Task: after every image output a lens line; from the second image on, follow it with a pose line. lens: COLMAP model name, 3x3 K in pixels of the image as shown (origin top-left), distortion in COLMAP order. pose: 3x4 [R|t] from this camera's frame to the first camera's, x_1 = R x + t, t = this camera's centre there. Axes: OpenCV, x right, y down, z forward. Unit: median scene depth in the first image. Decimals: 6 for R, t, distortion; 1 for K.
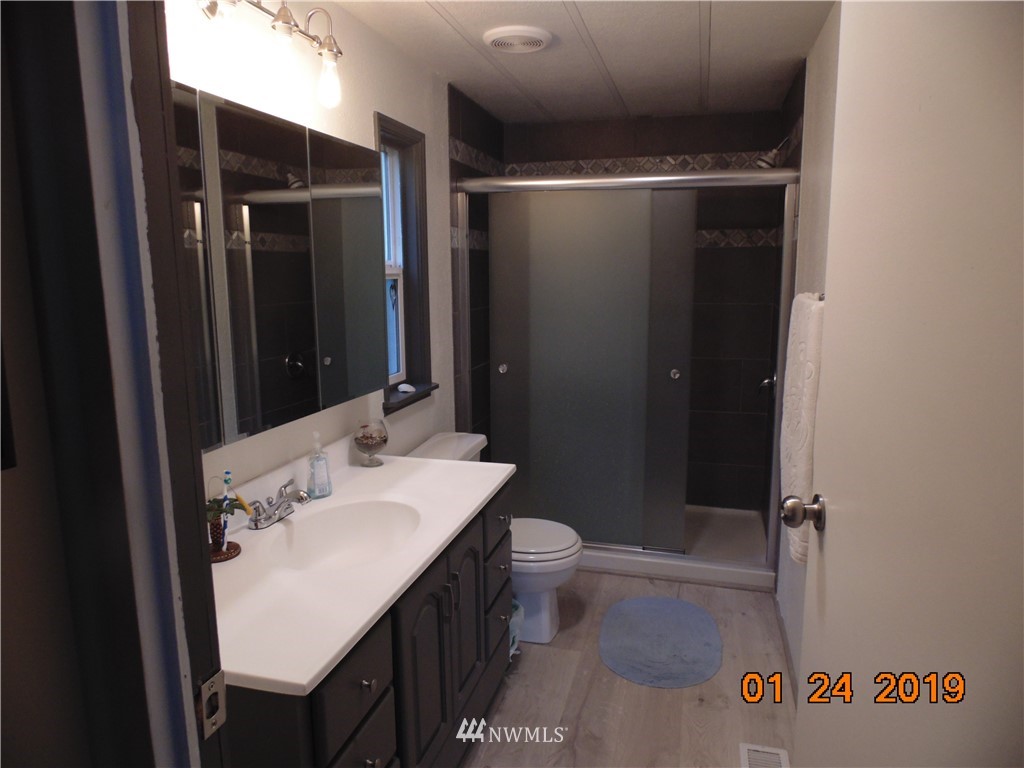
lens RADIAL K [[682.5, 0, 517.0], [0, 682.5, 381.4], [0, 0, 1]] dist [-0.003429, -0.010508]
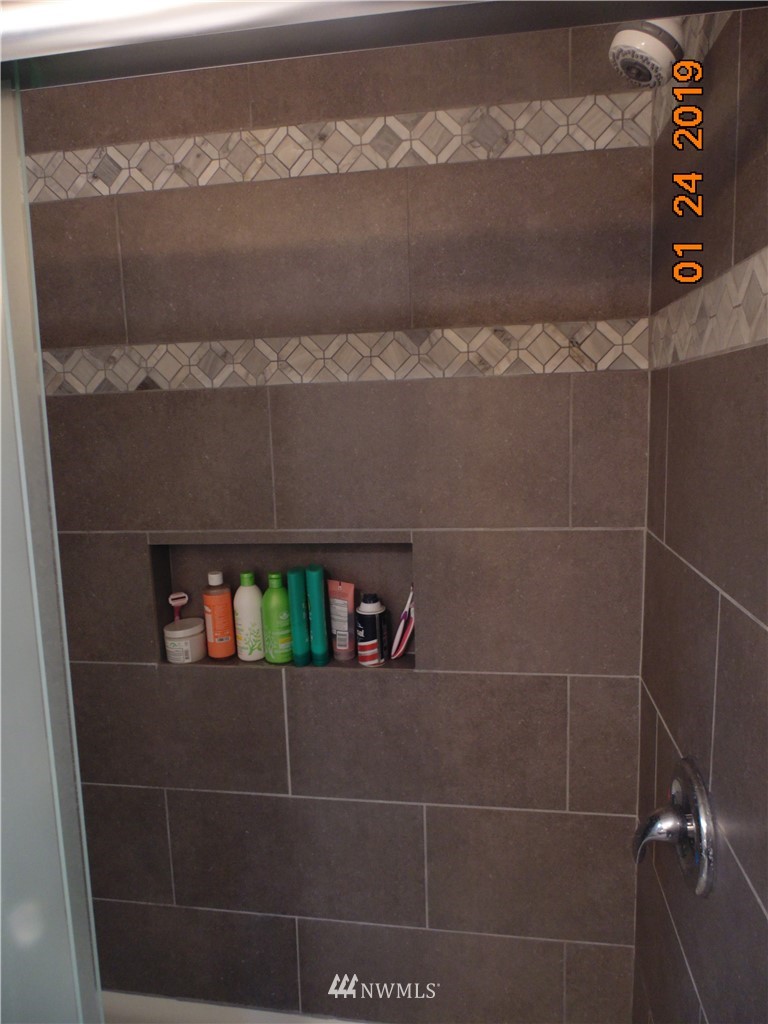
lens RADIAL K [[682.5, 0, 381.7], [0, 682.5, 512.0], [0, 0, 1]] dist [-0.003429, -0.010508]
pose [[0.993998, -0.039155, 0.102154, 0.199726], [0.041630, 0.998886, -0.022210, -0.119961], [-0.101170, 0.026330, 0.994521, 0.654959]]
